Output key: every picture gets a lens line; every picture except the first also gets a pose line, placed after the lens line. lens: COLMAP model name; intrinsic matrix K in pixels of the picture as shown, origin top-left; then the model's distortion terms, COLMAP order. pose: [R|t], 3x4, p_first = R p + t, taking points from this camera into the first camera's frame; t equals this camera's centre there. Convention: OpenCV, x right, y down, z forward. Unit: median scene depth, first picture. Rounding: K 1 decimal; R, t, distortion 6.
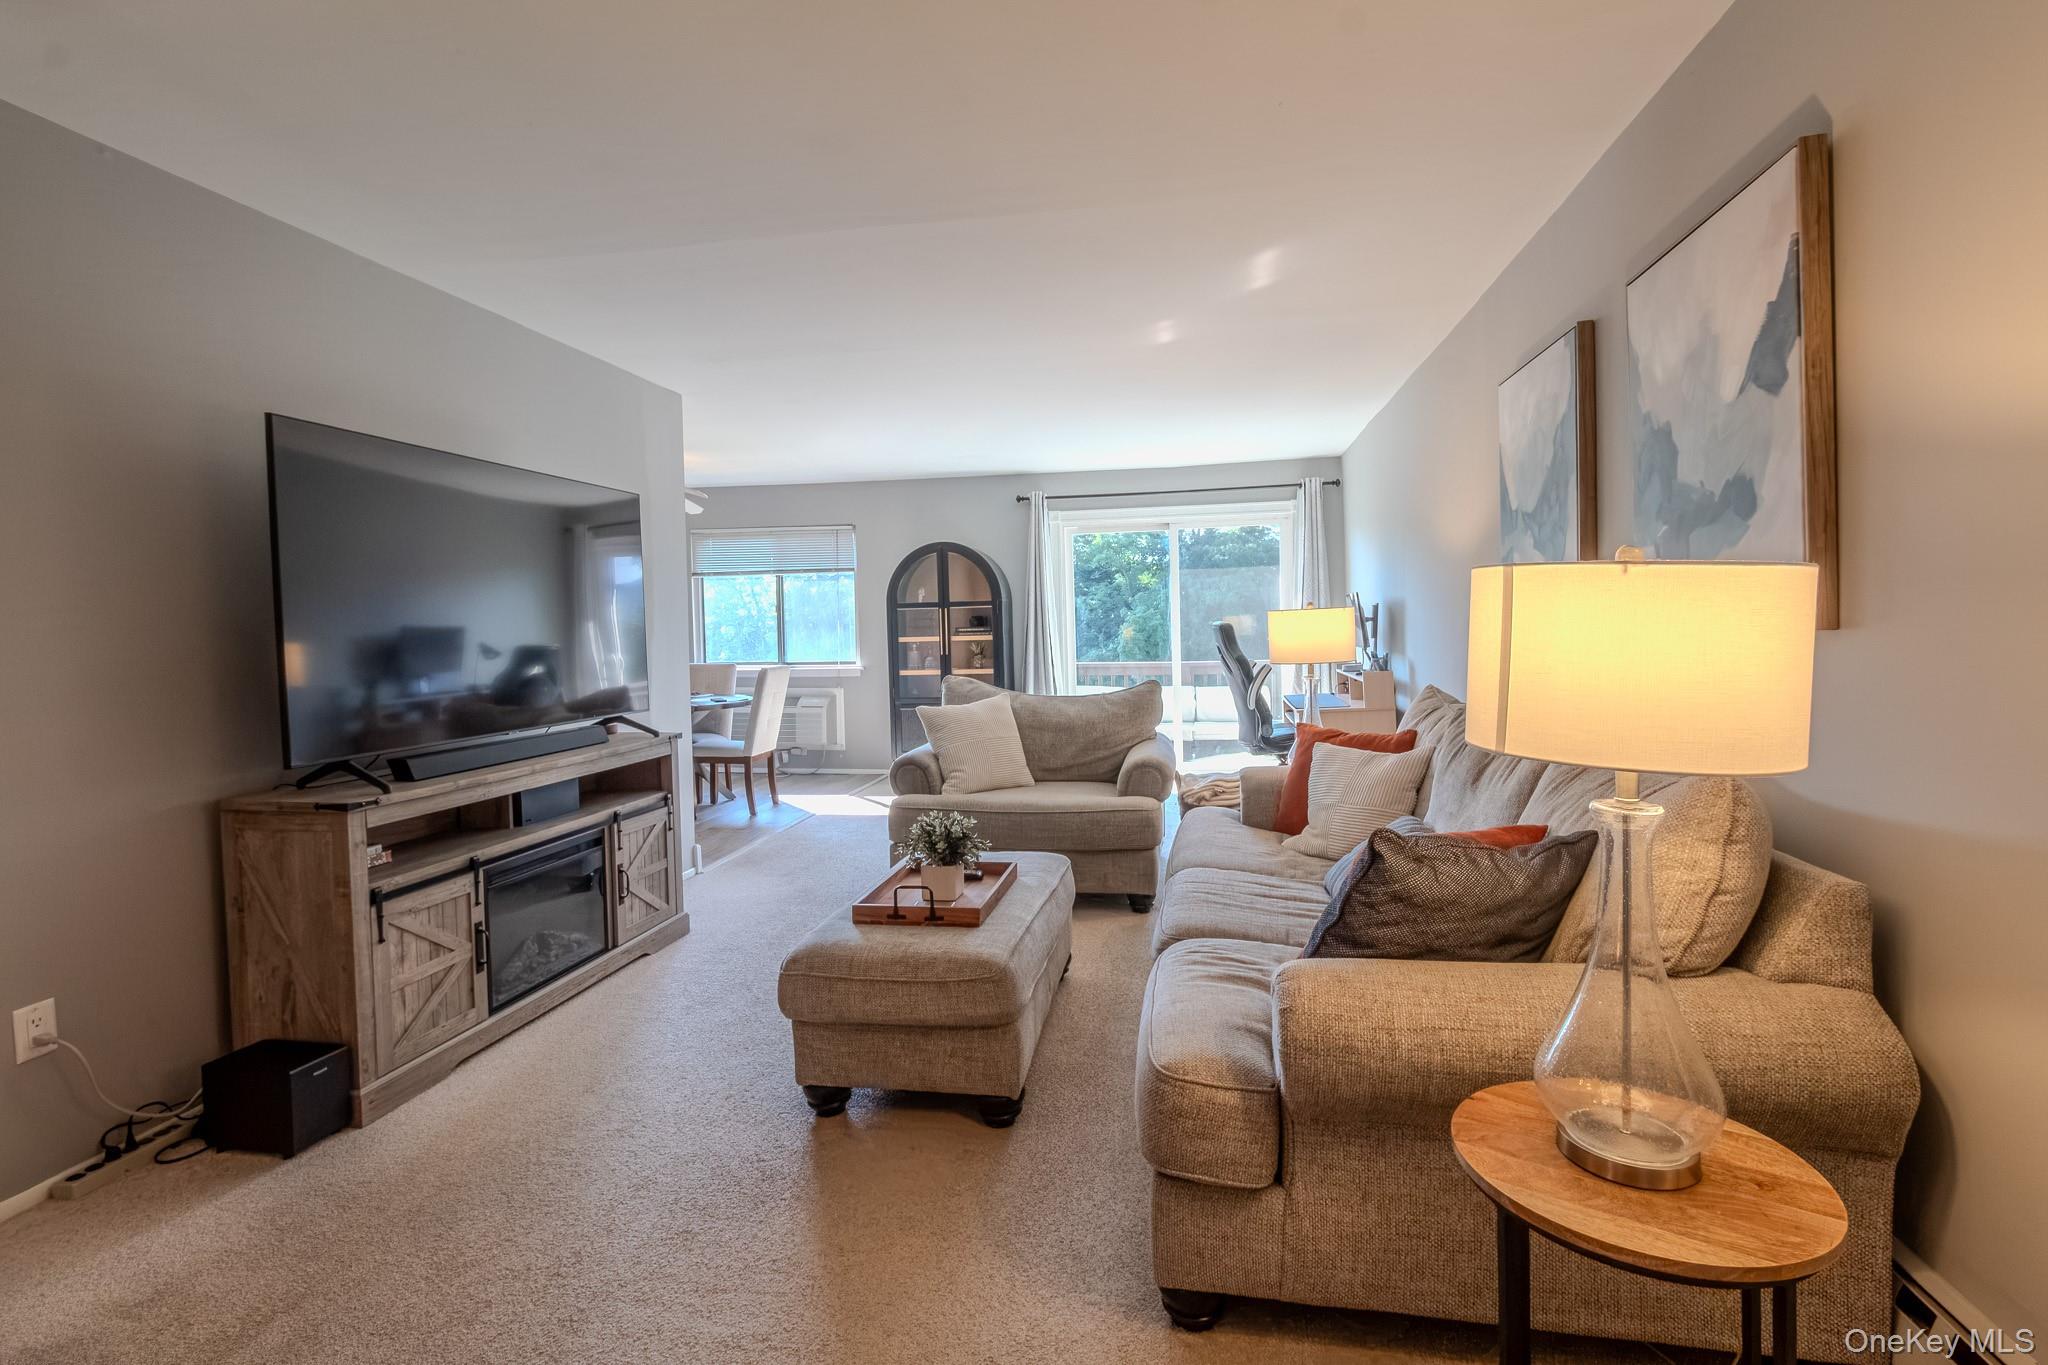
lens RADIAL K [[942.7, 0, 1035.9], [0, 942.7, 654.9], [0, 0, 1]] dist [0.004609, -0.001158]
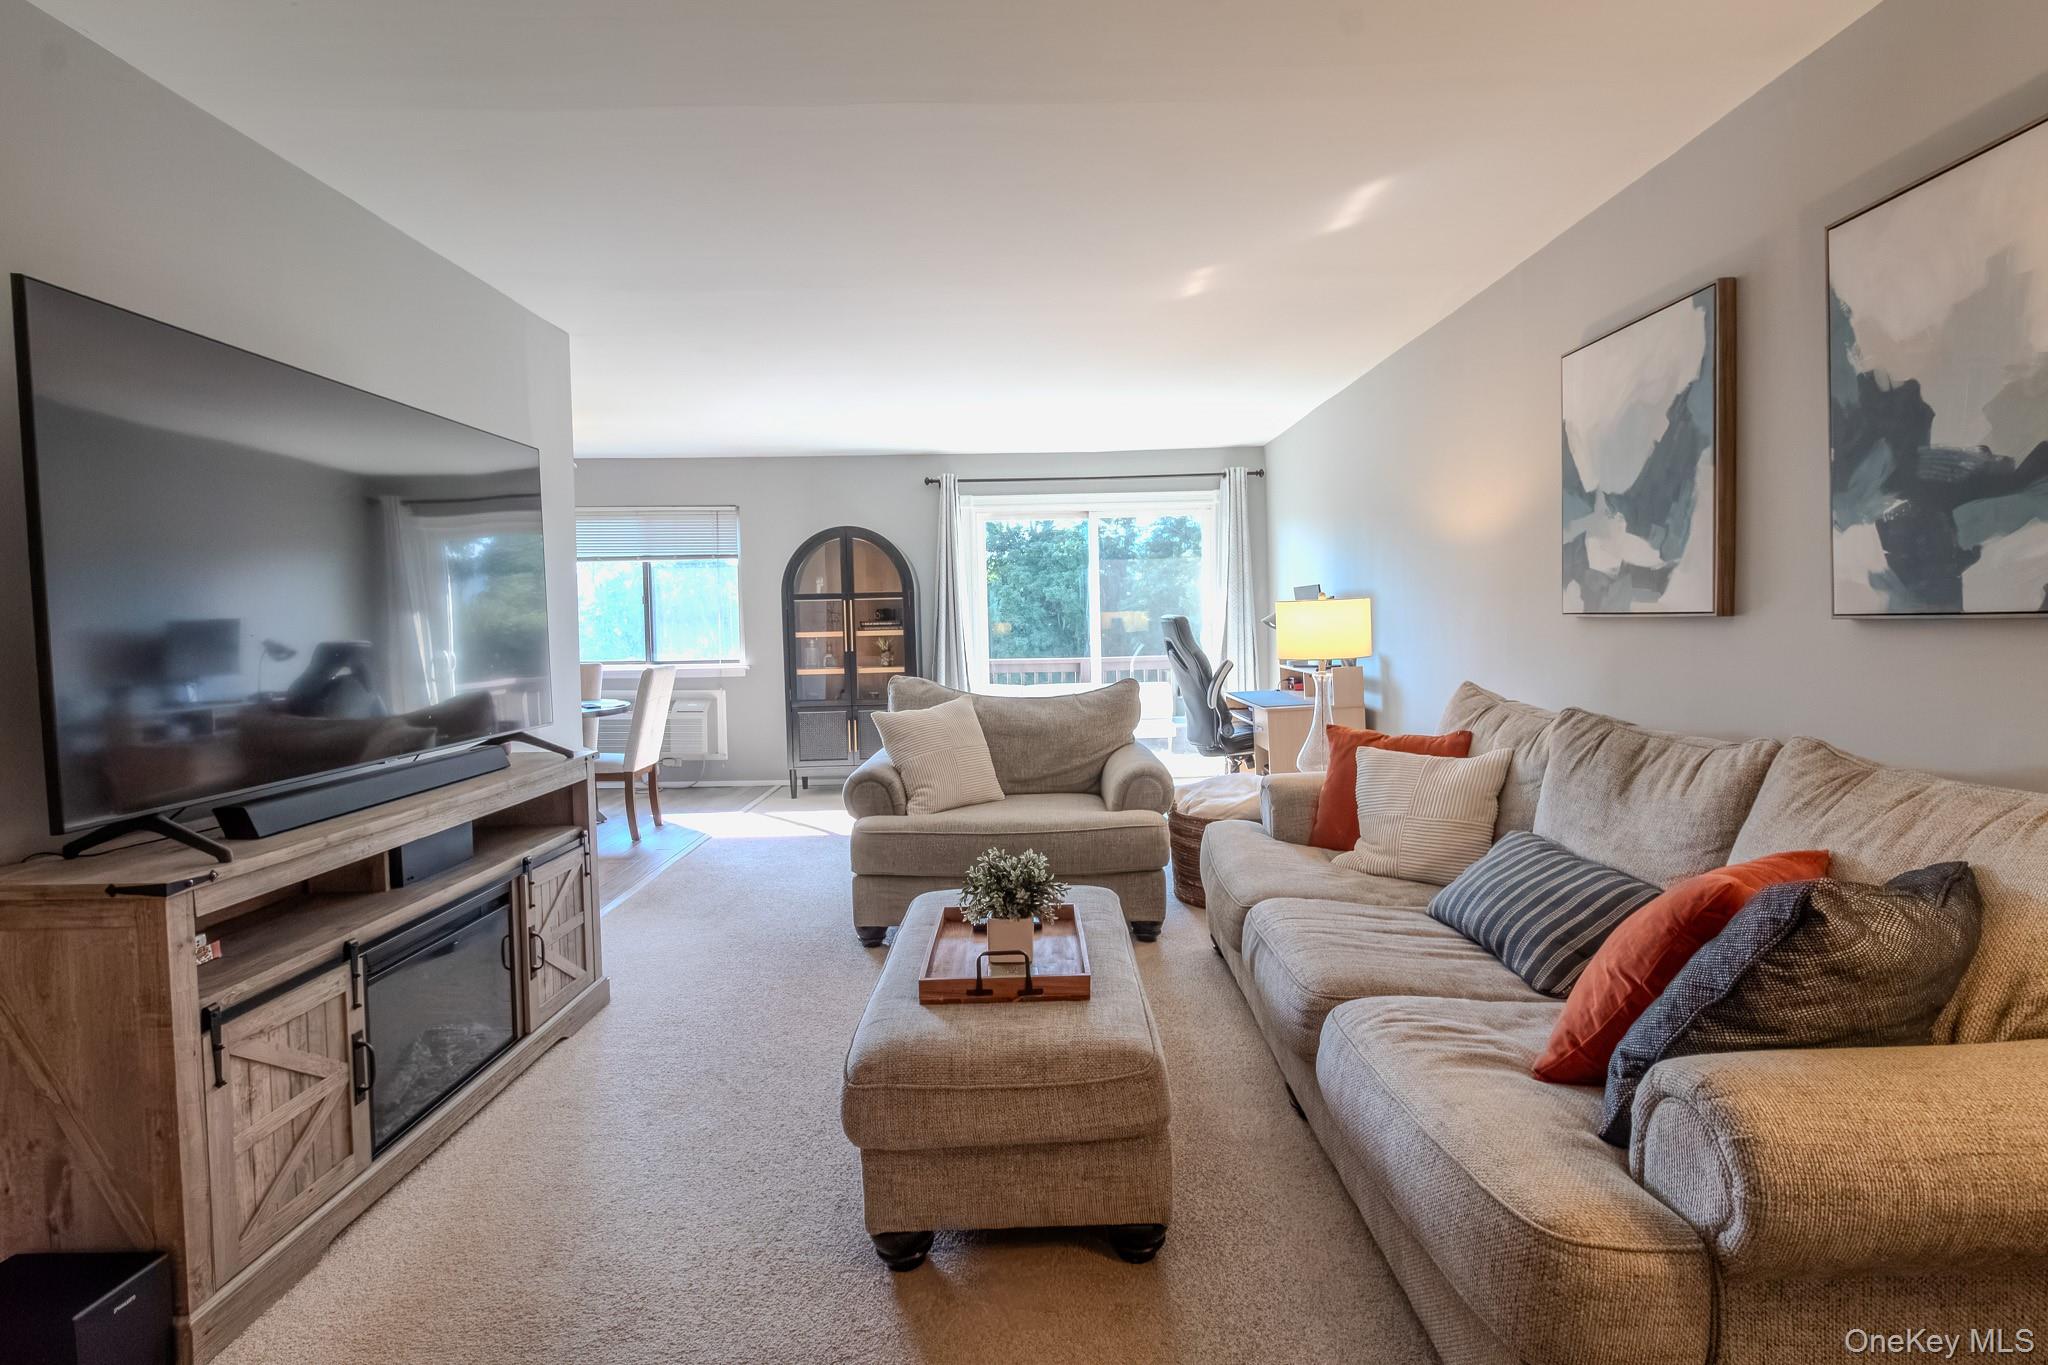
lens RADIAL K [[942.7, 0, 1036.0], [0, 942.7, 653.8], [0, 0, 1]] dist [0.004609, -0.001158]
pose [[0.983615, -0.005211, 0.180208, -0.138576], [0.004724, 0.999984, 0.003132, -0.000192], [-0.180222, -0.002229, 0.983623, 0.135869]]
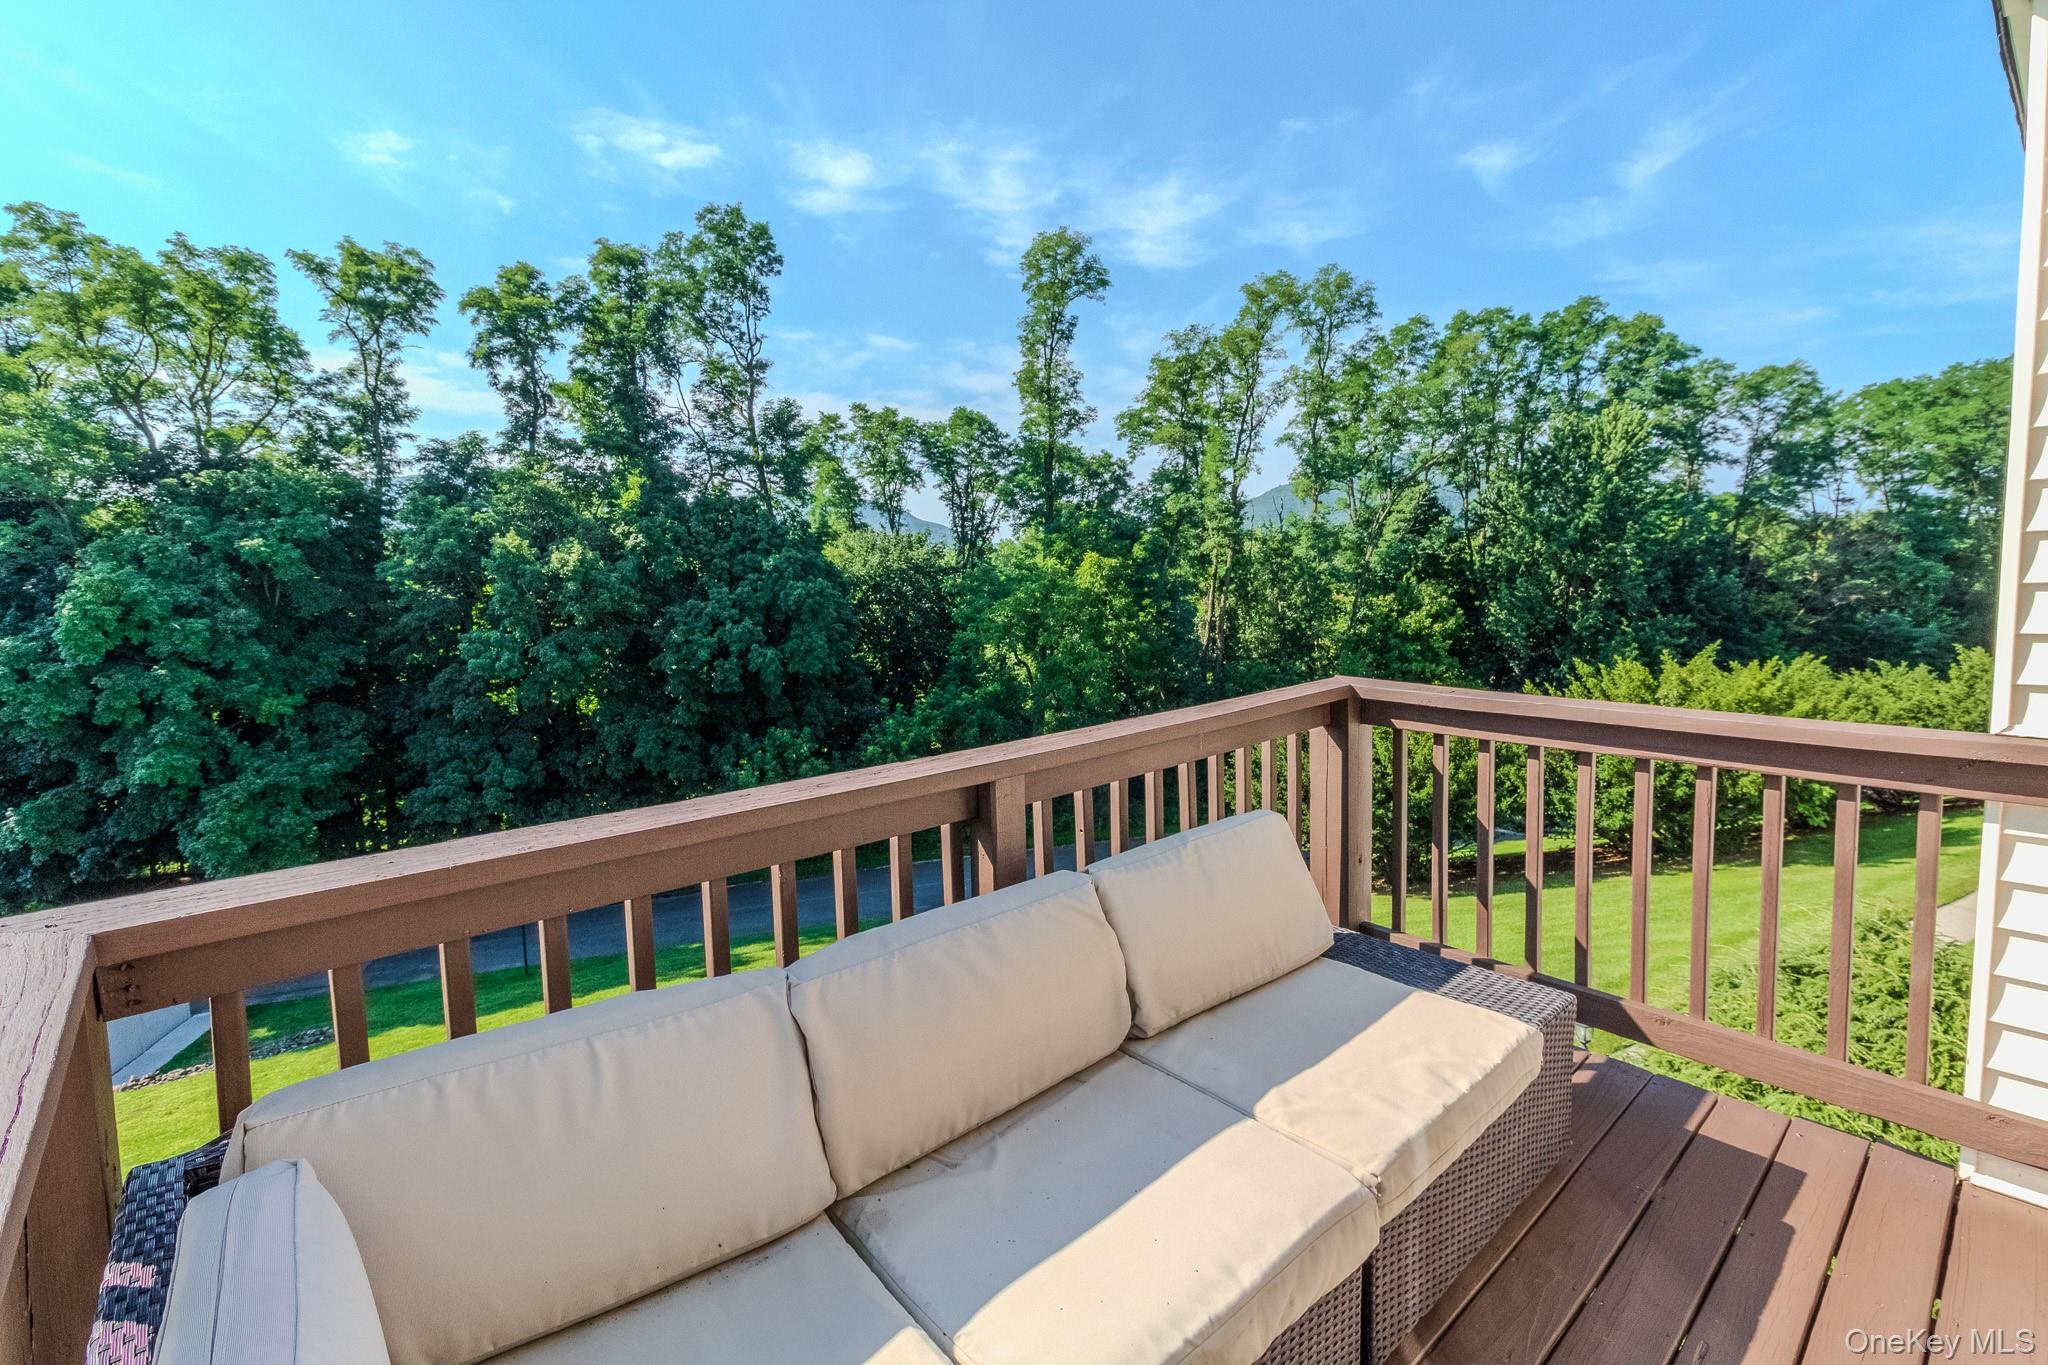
lens RADIAL K [[942.7, 0, 1033.2], [0, 942.7, 653.9], [0, 0, 1]] dist [0.004609, -0.001158]
pose [[0.616029, -0.062569, 0.785235, -0.002864], [0.034438, 0.998027, 0.052507, -0.056039], [-0.786970, -0.005304, 0.616968, 1.877424]]
